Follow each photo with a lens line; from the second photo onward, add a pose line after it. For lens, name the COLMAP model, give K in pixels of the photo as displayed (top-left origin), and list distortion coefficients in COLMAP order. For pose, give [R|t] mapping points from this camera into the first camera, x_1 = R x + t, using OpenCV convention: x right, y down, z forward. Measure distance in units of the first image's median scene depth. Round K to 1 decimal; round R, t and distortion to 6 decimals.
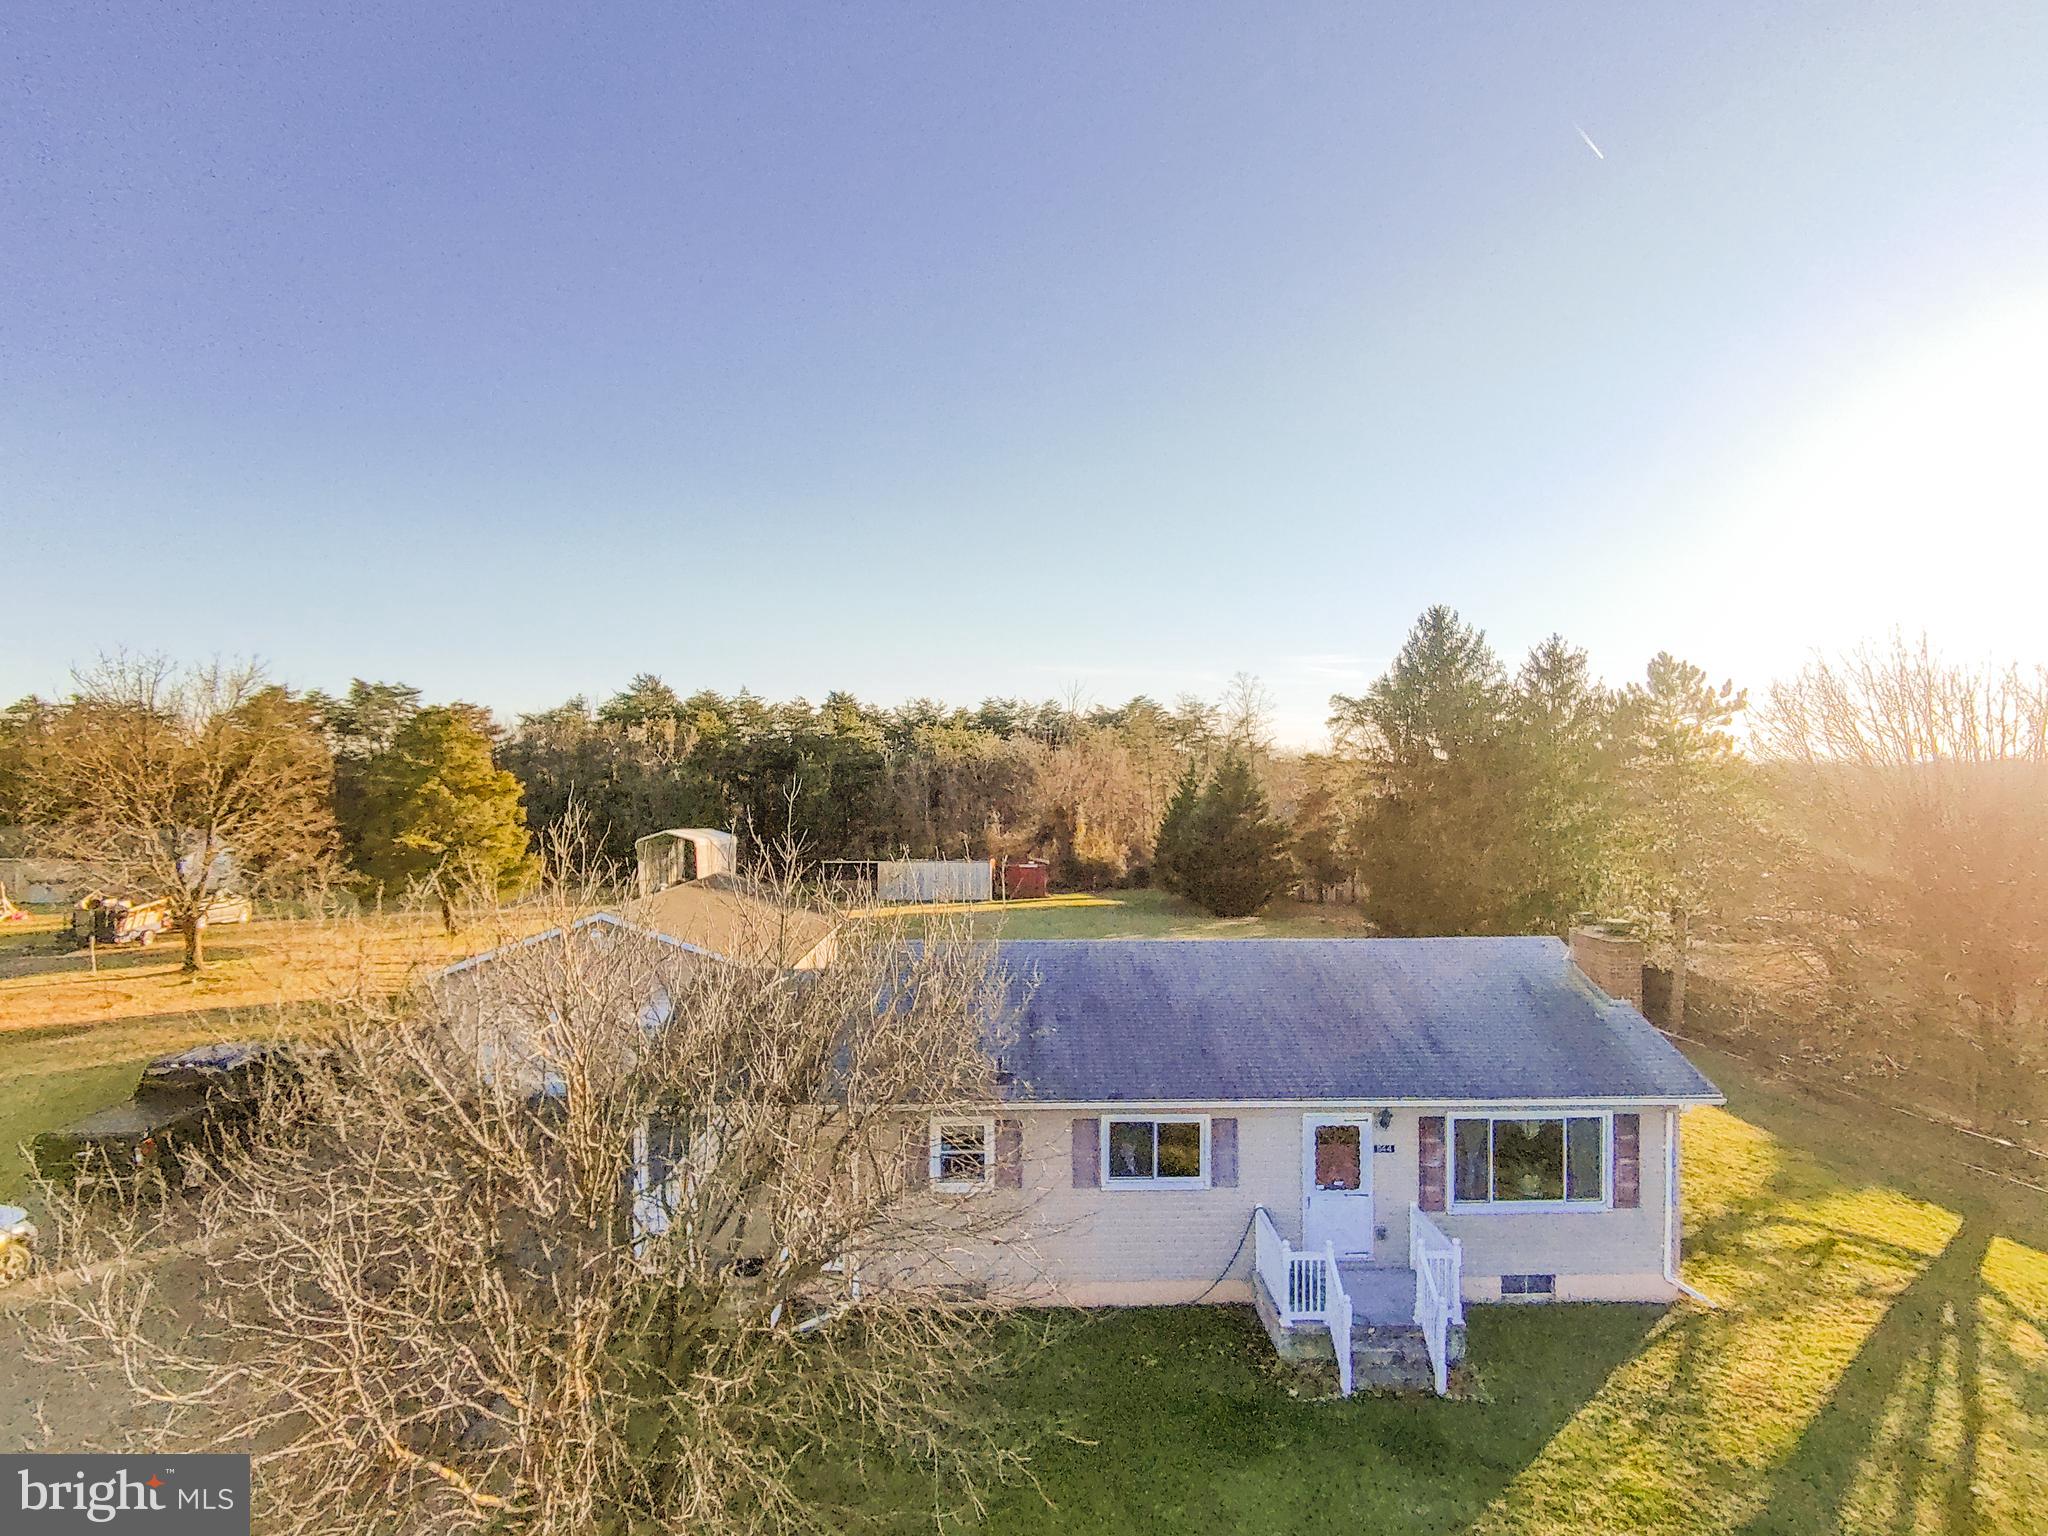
lens RADIAL K [[1097.3, 0, 1032.6], [0, 1097.3, 807.8], [0, 0, 1]] dist [0.000801, -0.008977]
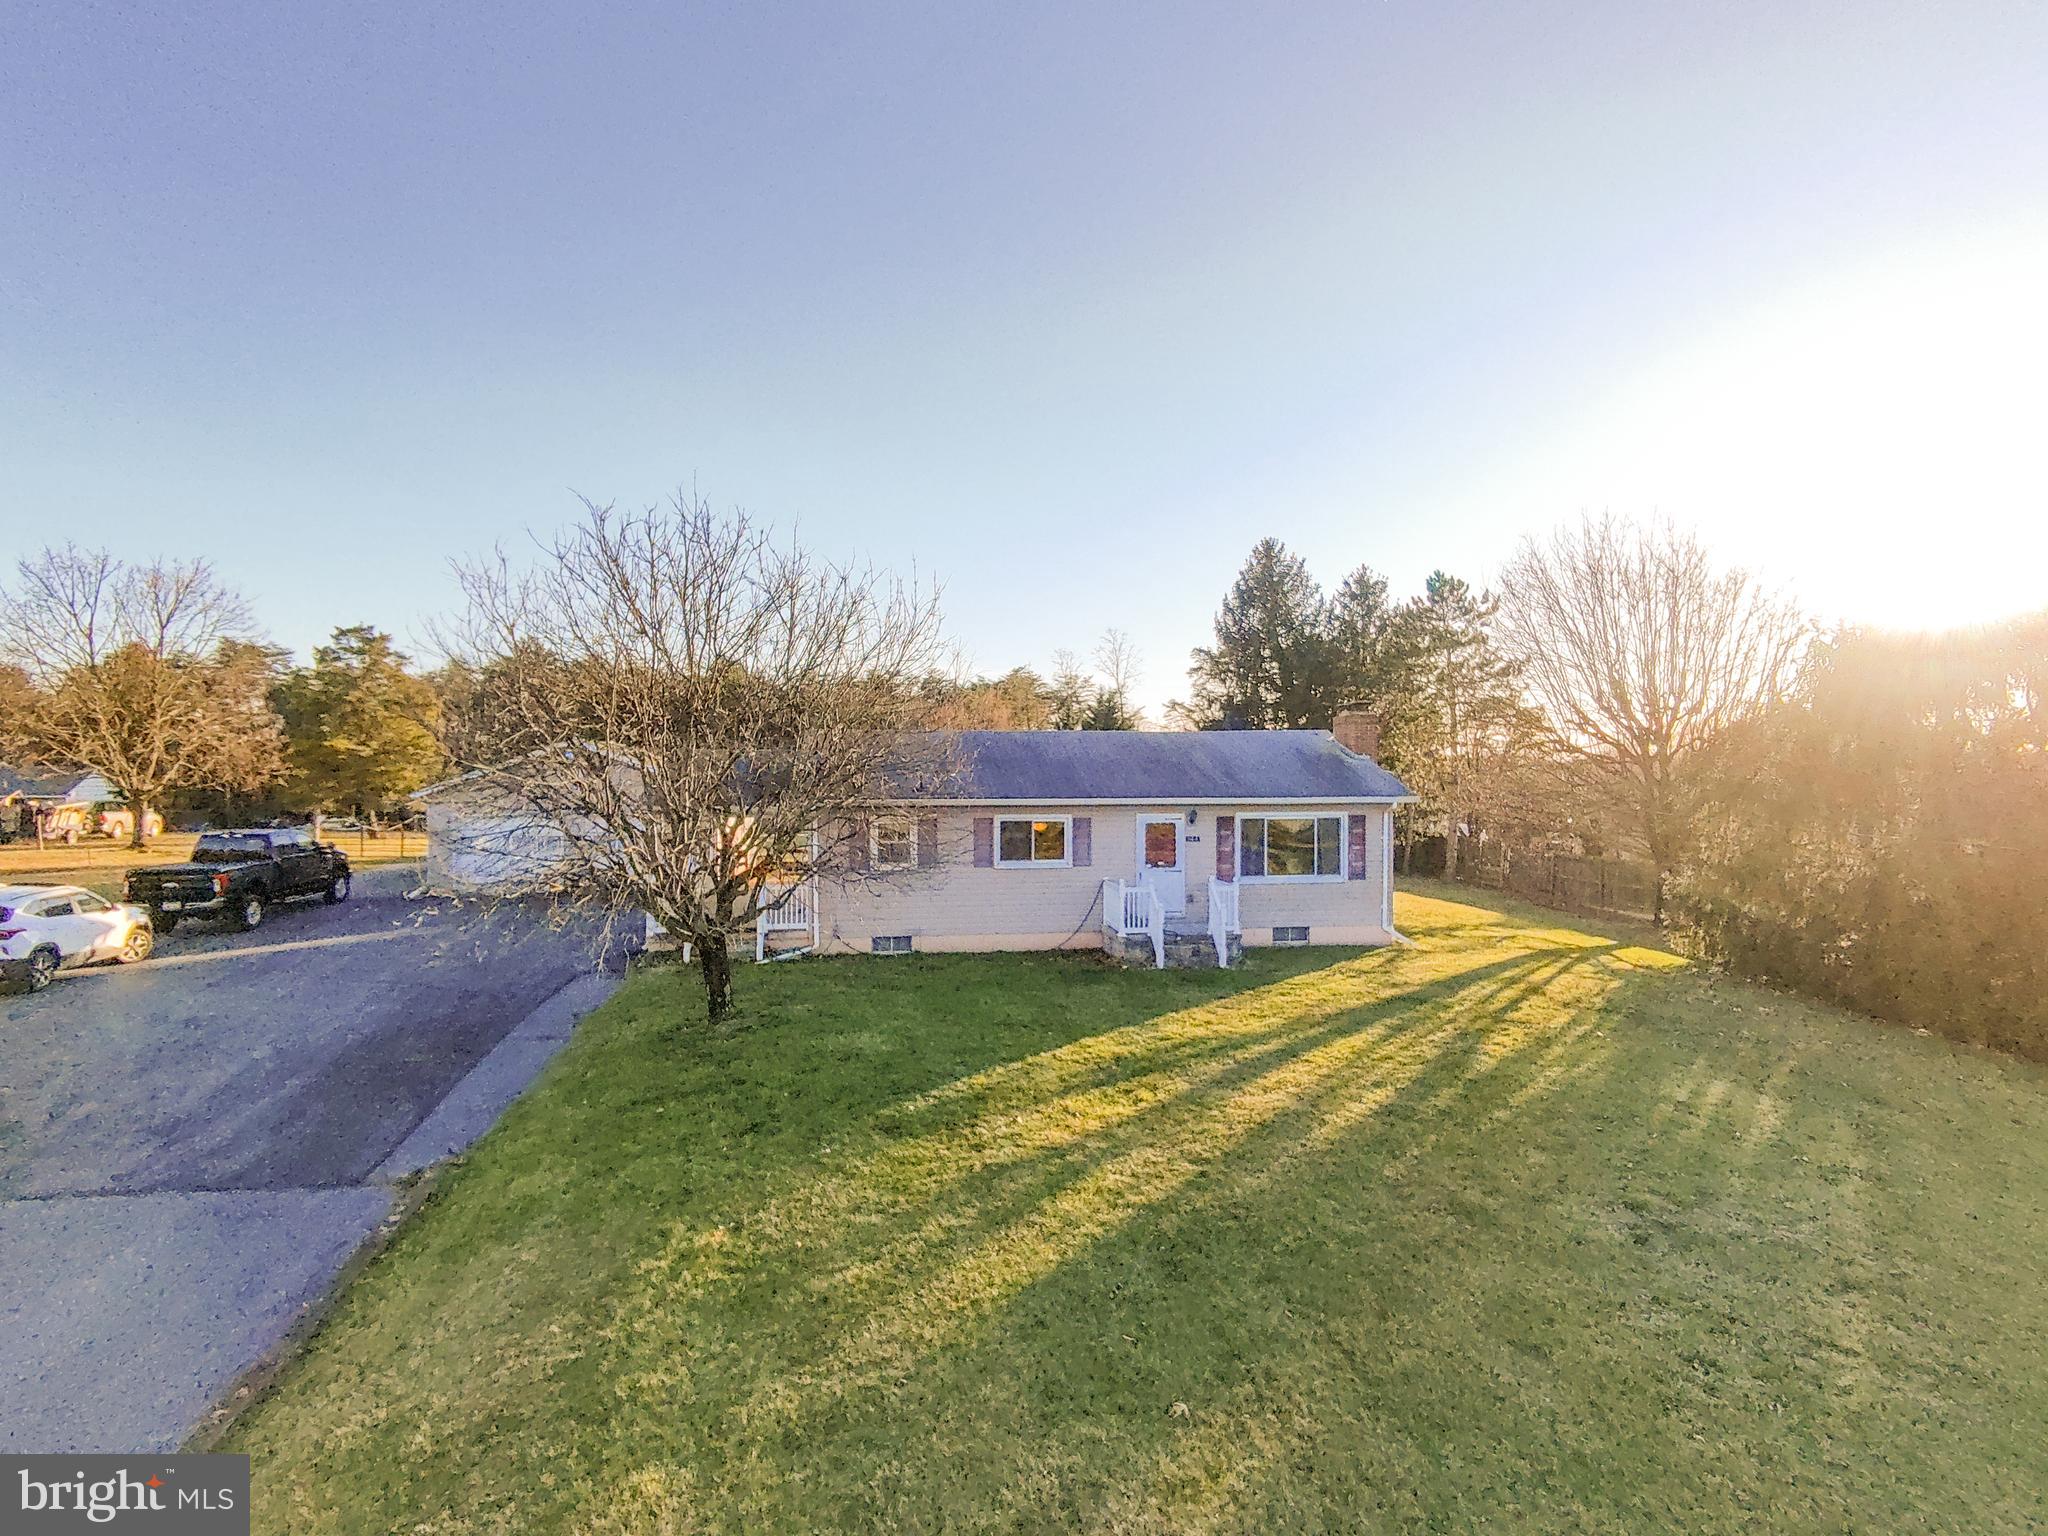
lens RADIAL K [[1126.4, 0, 1024.0], [0, 1126.4, 768.0], [0, 0, 1]] dist [-0.021071, 0.000338]
pose [[0.994715, 0.008642, 0.102312, -0.038790], [-0.004252, 0.999064, -0.043046, 0.231924], [-0.102589, 0.042384, 0.993821, -0.353779]]
